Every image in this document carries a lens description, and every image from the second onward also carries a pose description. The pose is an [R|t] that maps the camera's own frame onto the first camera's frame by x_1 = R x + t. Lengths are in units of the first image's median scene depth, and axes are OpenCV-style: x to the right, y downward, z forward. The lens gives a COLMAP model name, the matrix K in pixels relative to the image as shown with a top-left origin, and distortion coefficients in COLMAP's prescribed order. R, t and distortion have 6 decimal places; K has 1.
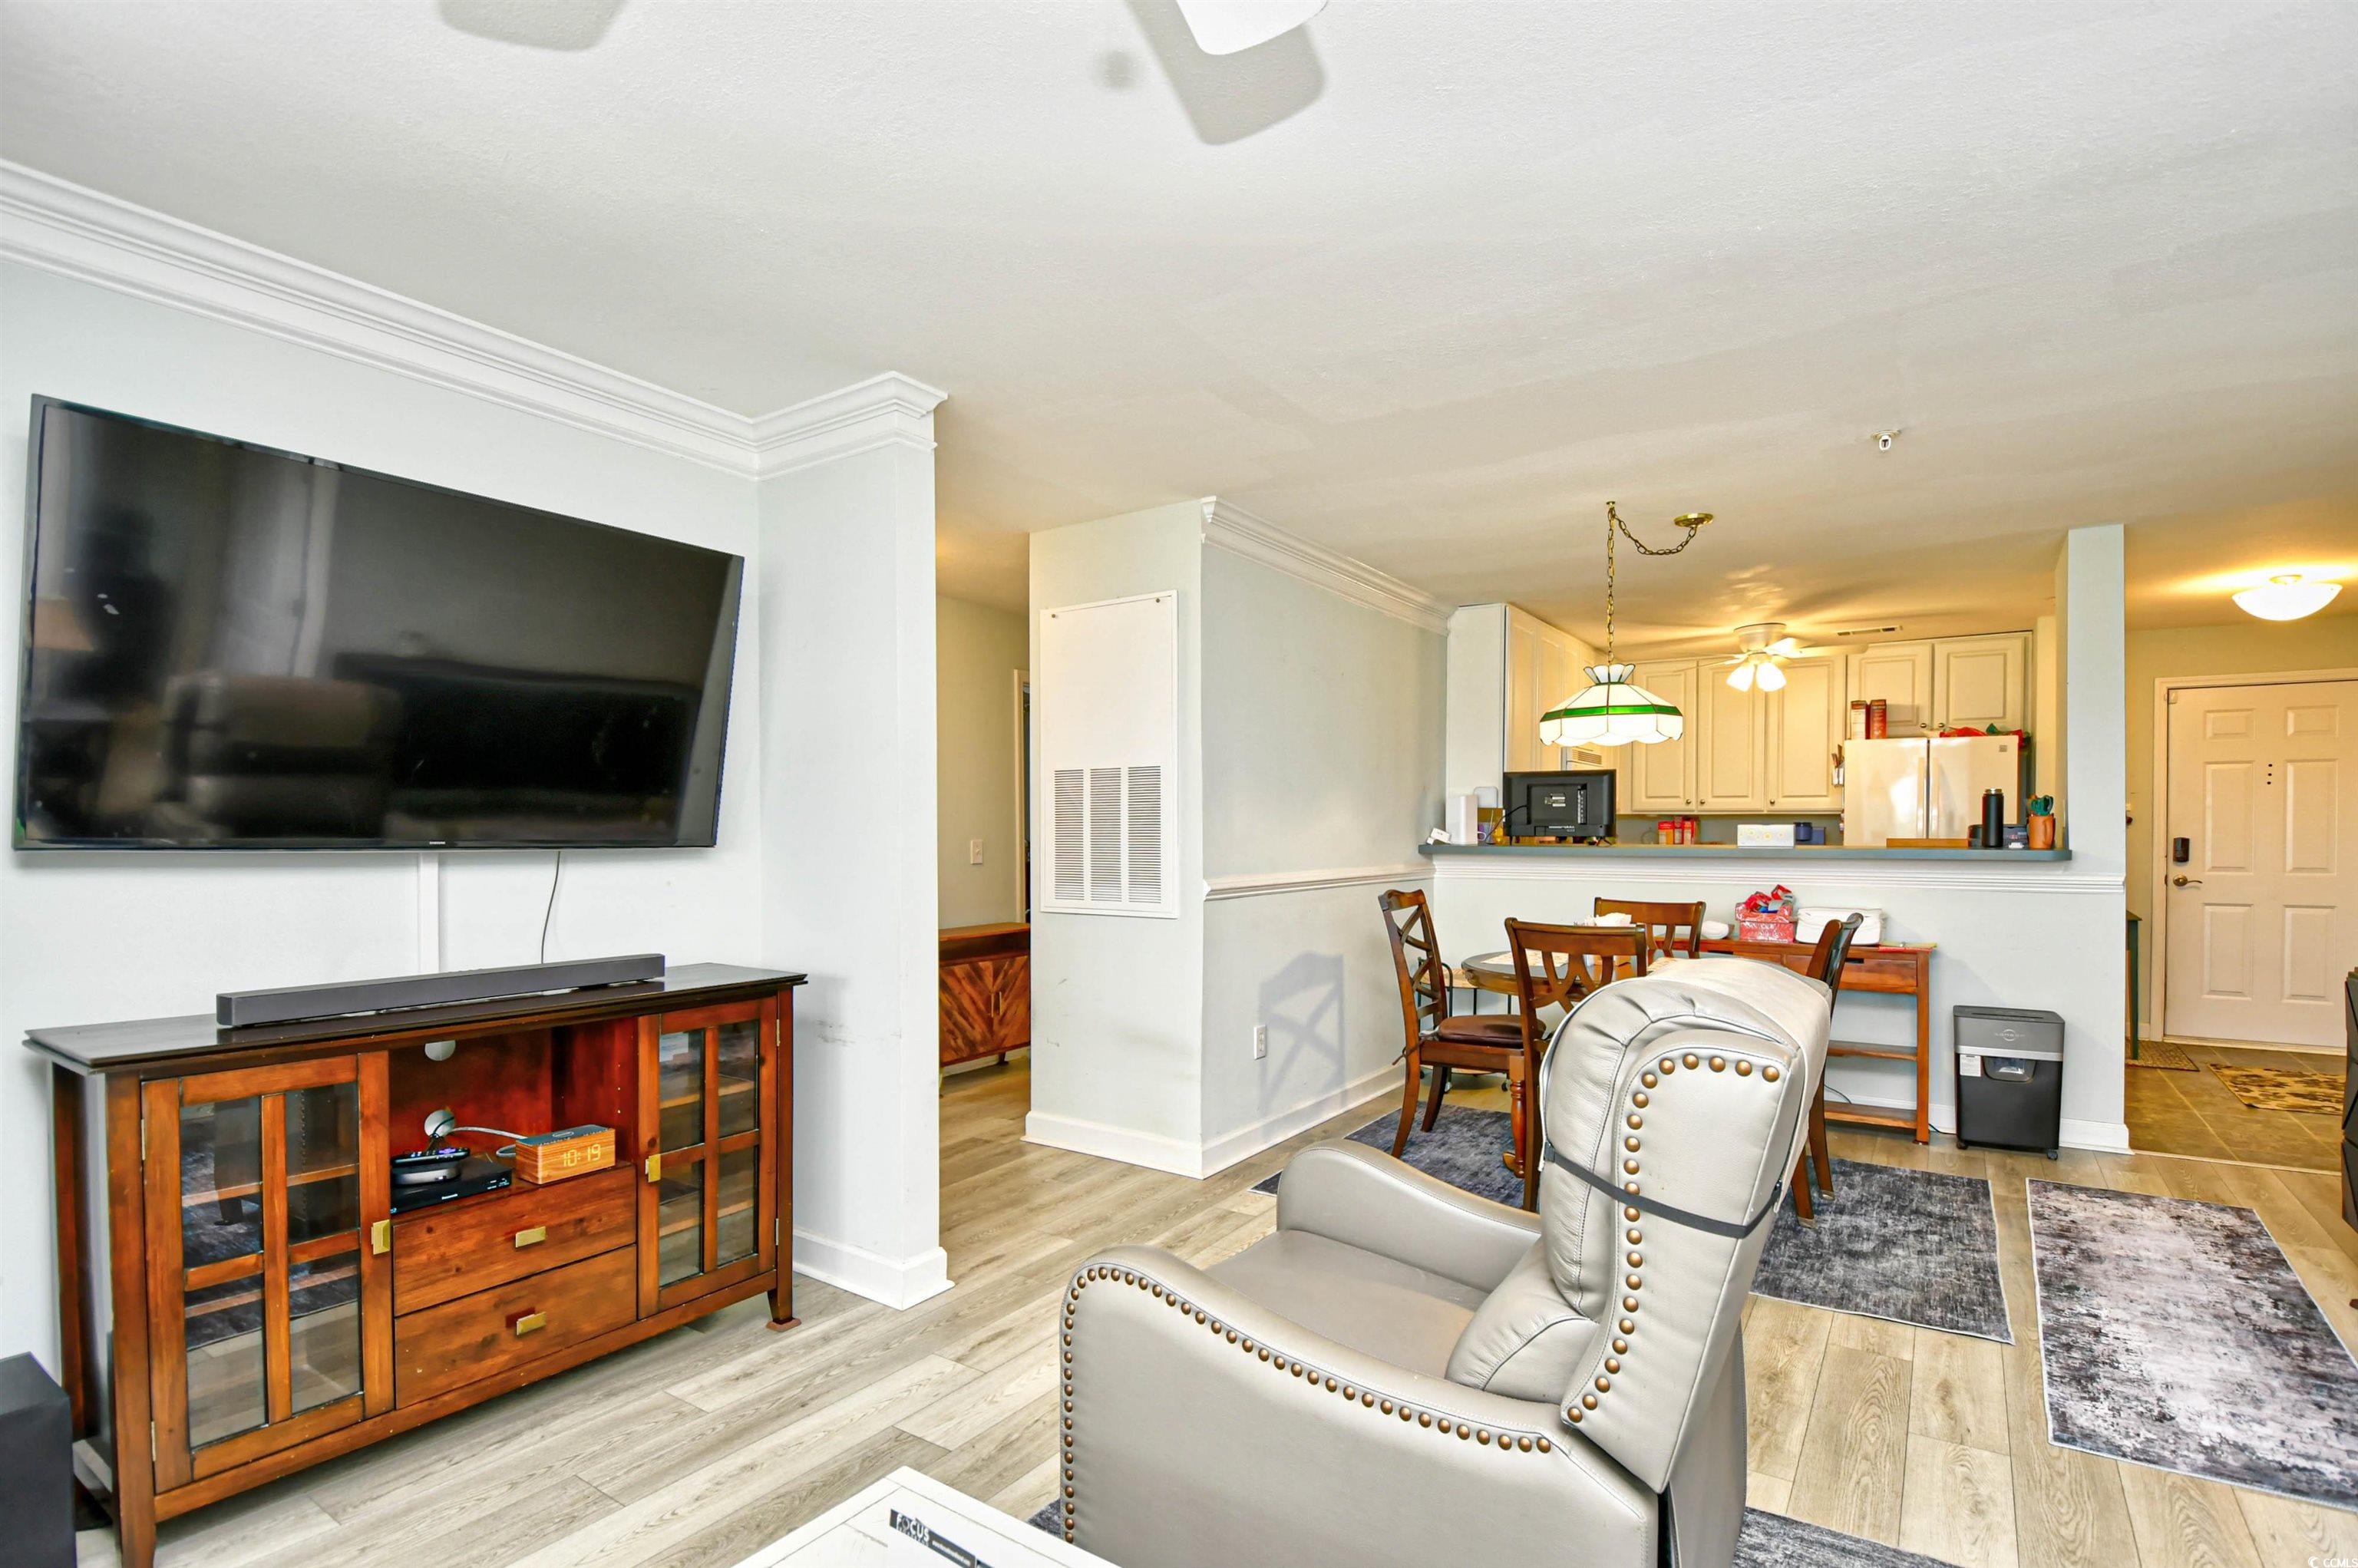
lens RADIAL K [[1116.6, 0, 1214.2], [0, 1116.6, 841.0], [0, 0, 1]] dist [0.009319, -0.017291]
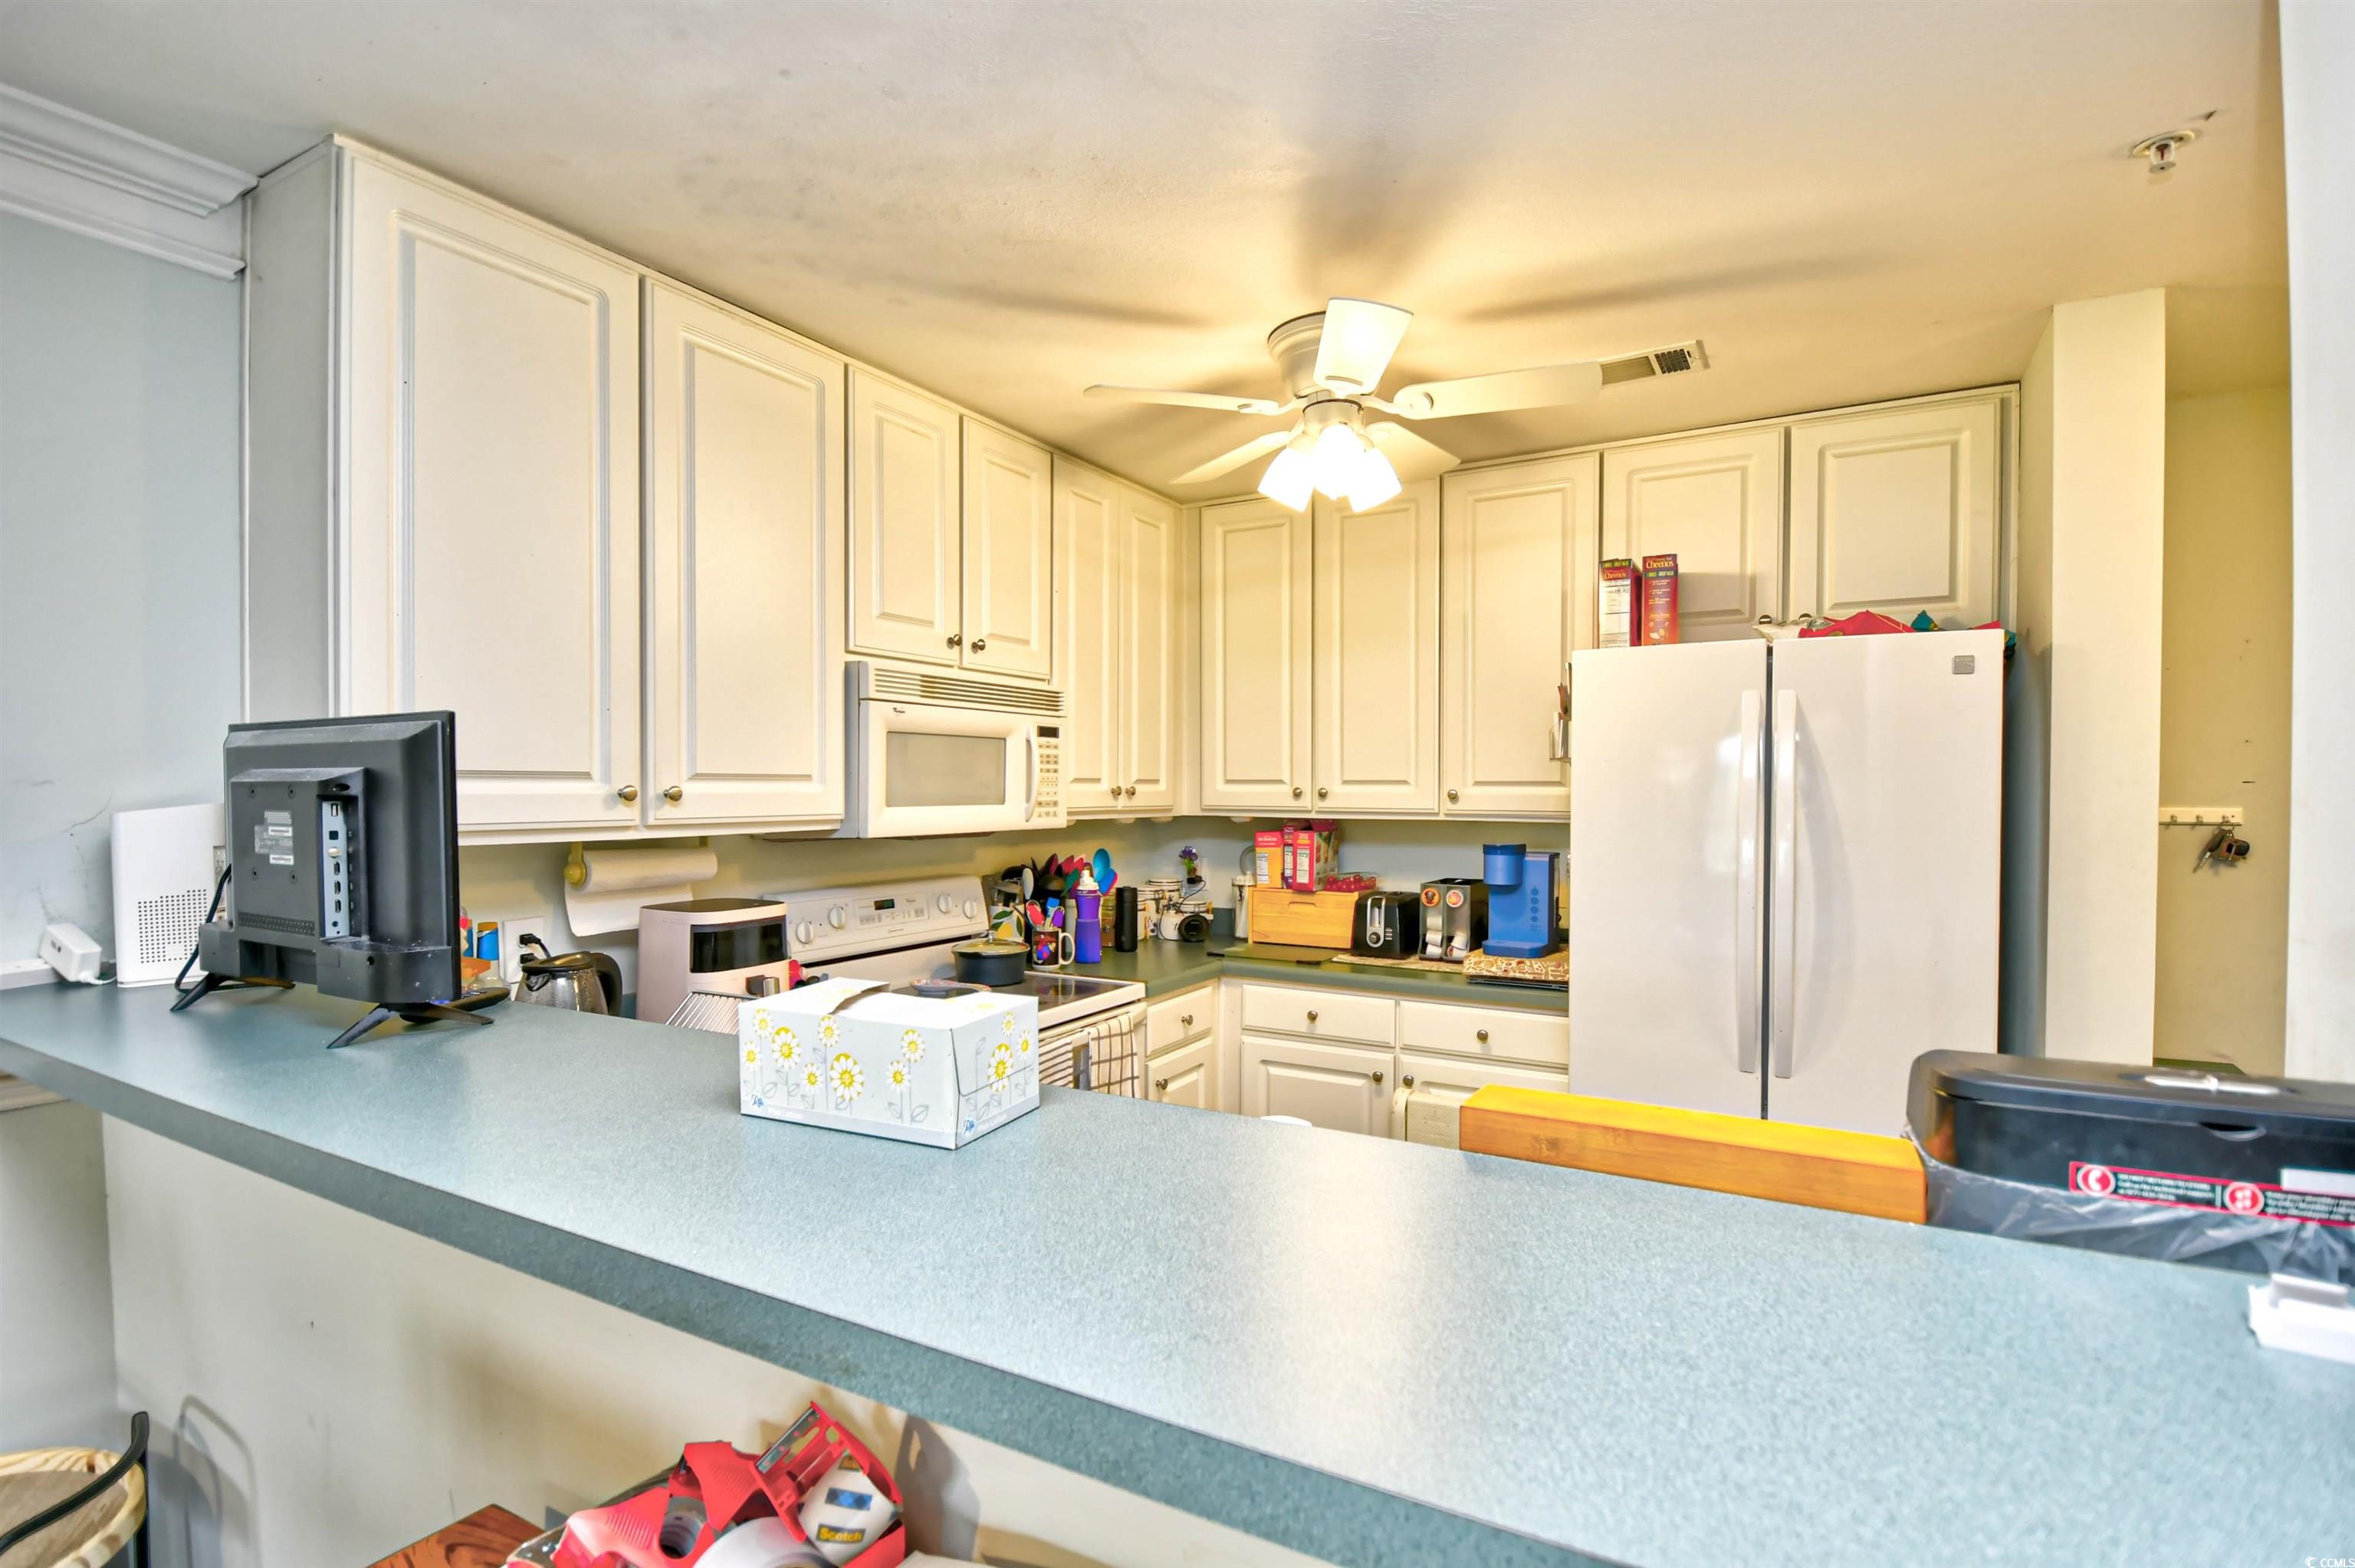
lens RADIAL K [[1115.1, 0, 1210.3], [0, 1115.1, 801.2], [0, 0, 1]] dist [0.009319, -0.017291]
pose [[0.997330, -0.002993, 0.072962, 0.547041], [0.002933, 0.999995, 0.000922, -0.049502], [-0.072965, -0.000705, 0.997334, 0.824687]]
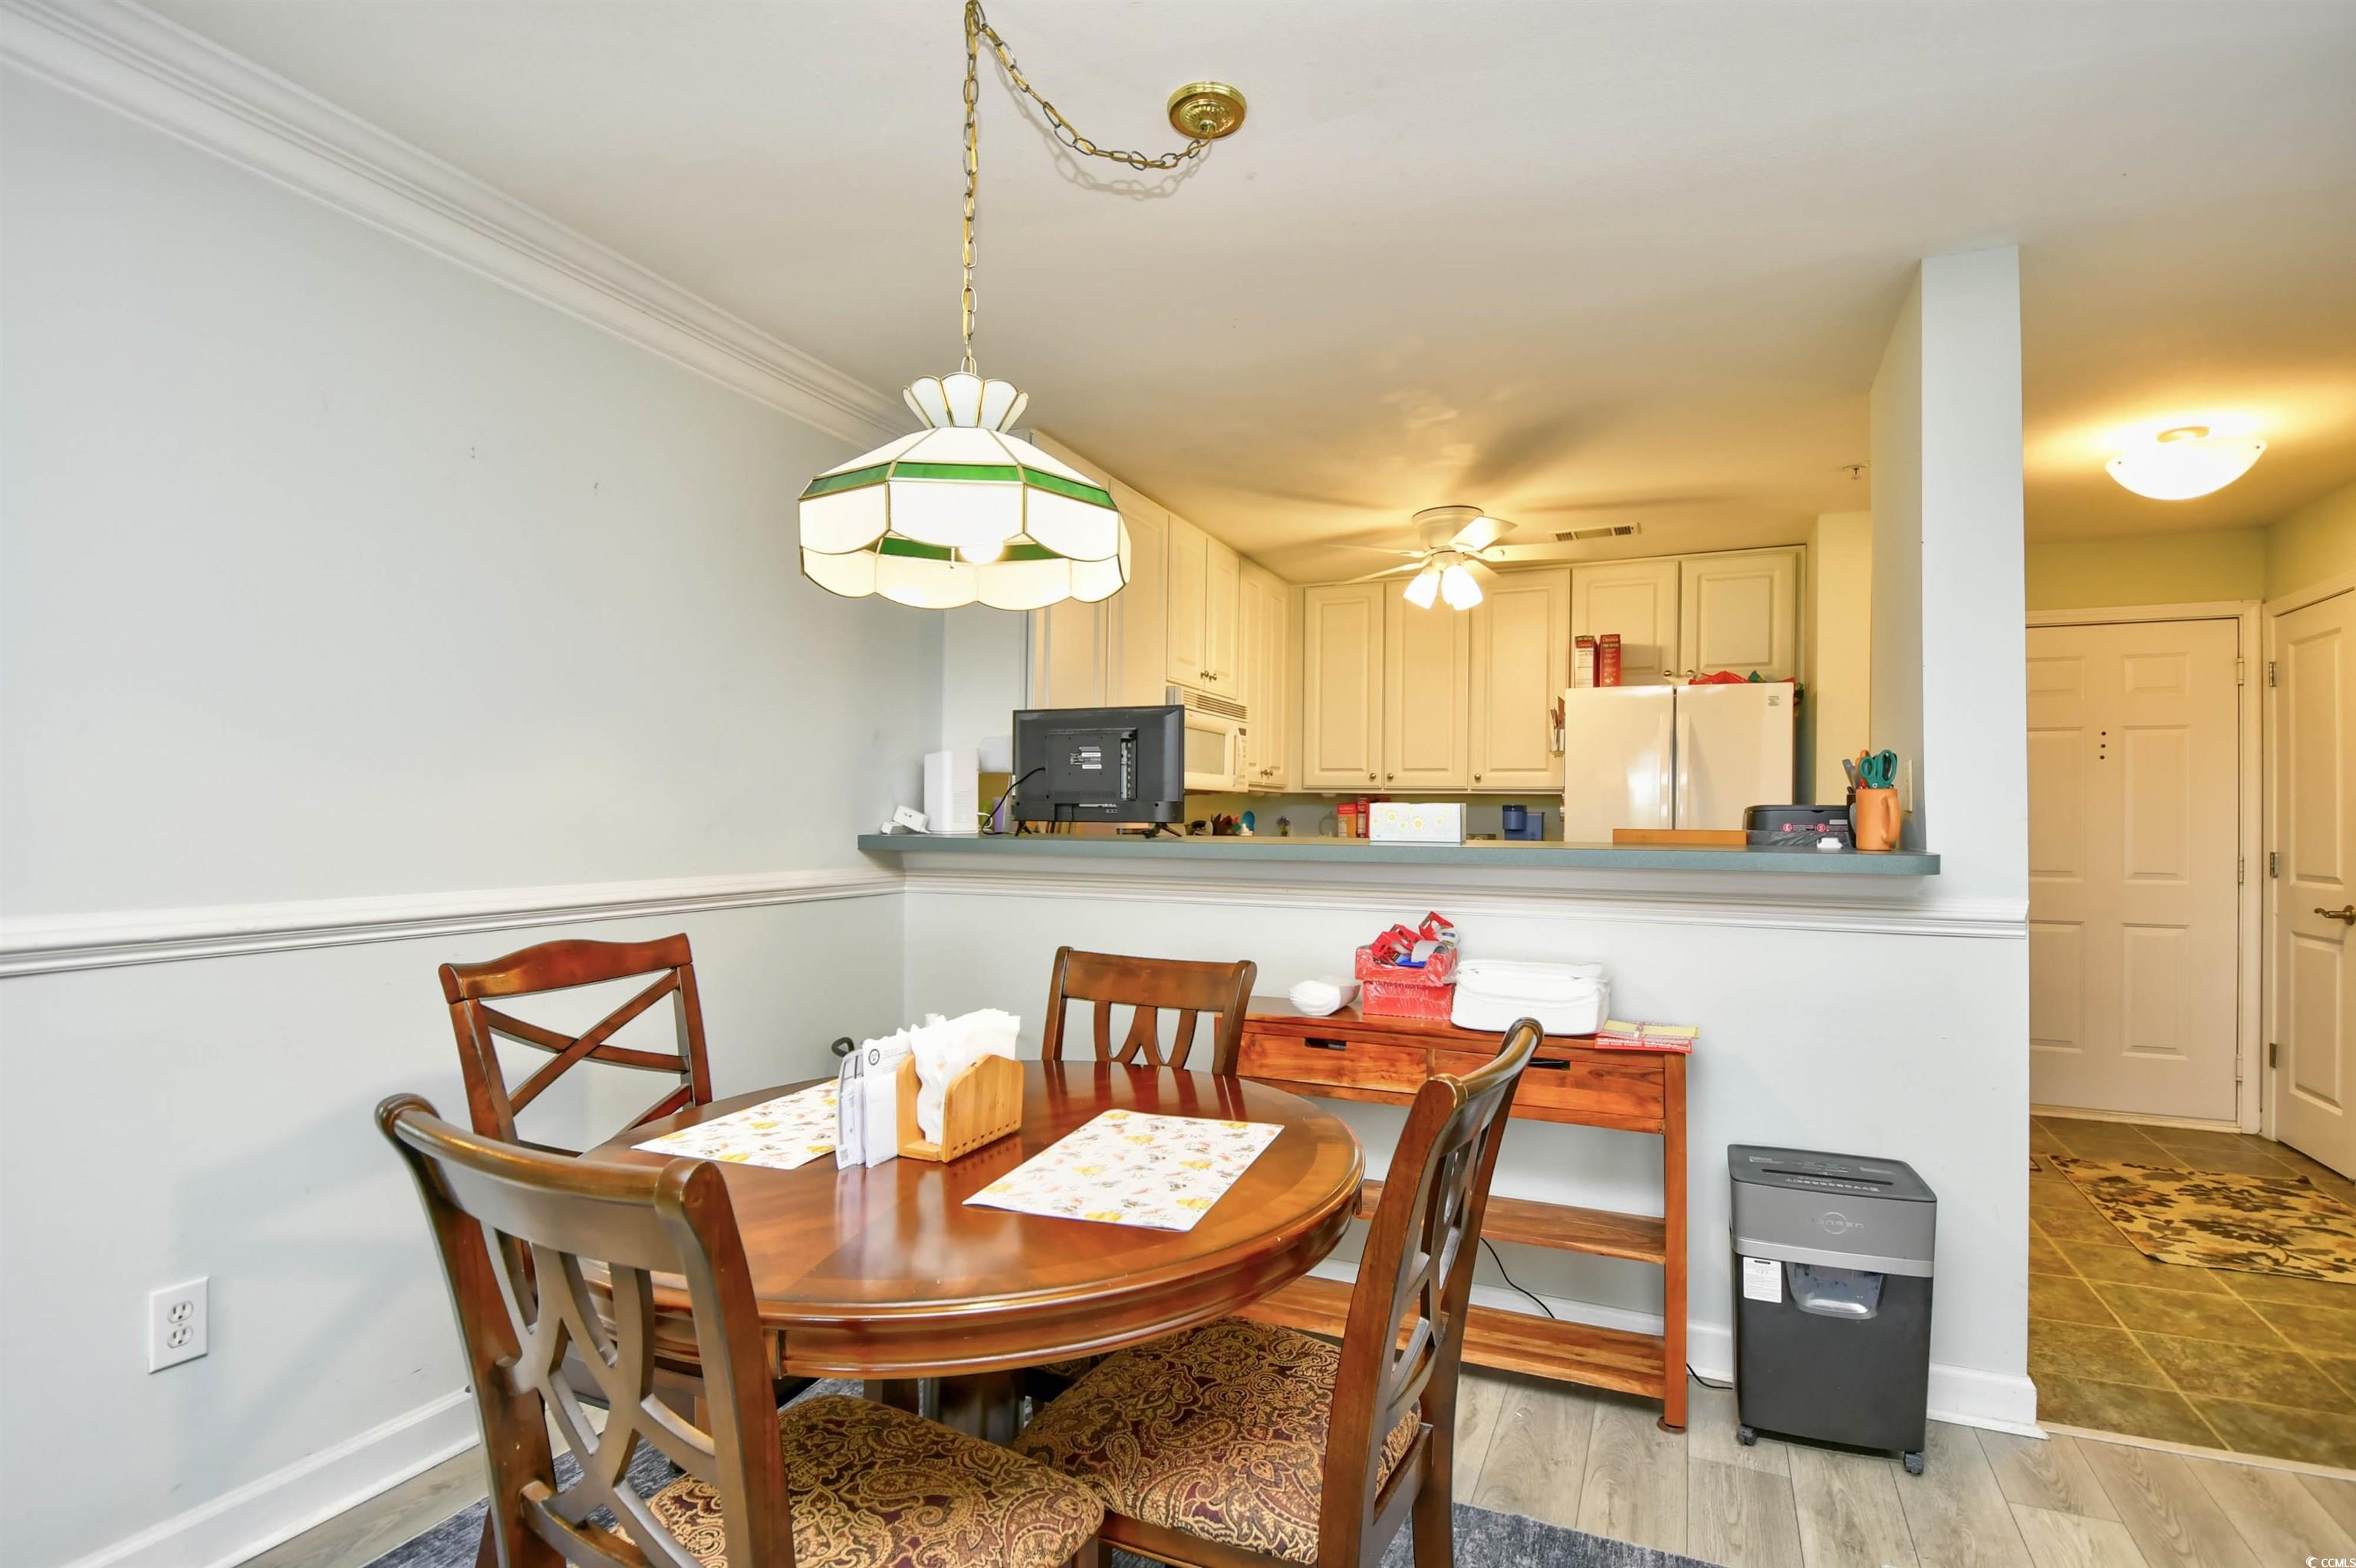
lens RADIAL K [[1115.6, 0, 1212.9], [0, 1115.6, 799.4], [0, 0, 1]] dist [0.009319, -0.017291]
pose [[0.983459, 0.010494, 0.180828, 0.297369], [-0.006023, 0.999663, -0.025255, -0.002036], [-0.181032, 0.023748, 0.983190, 0.476650]]
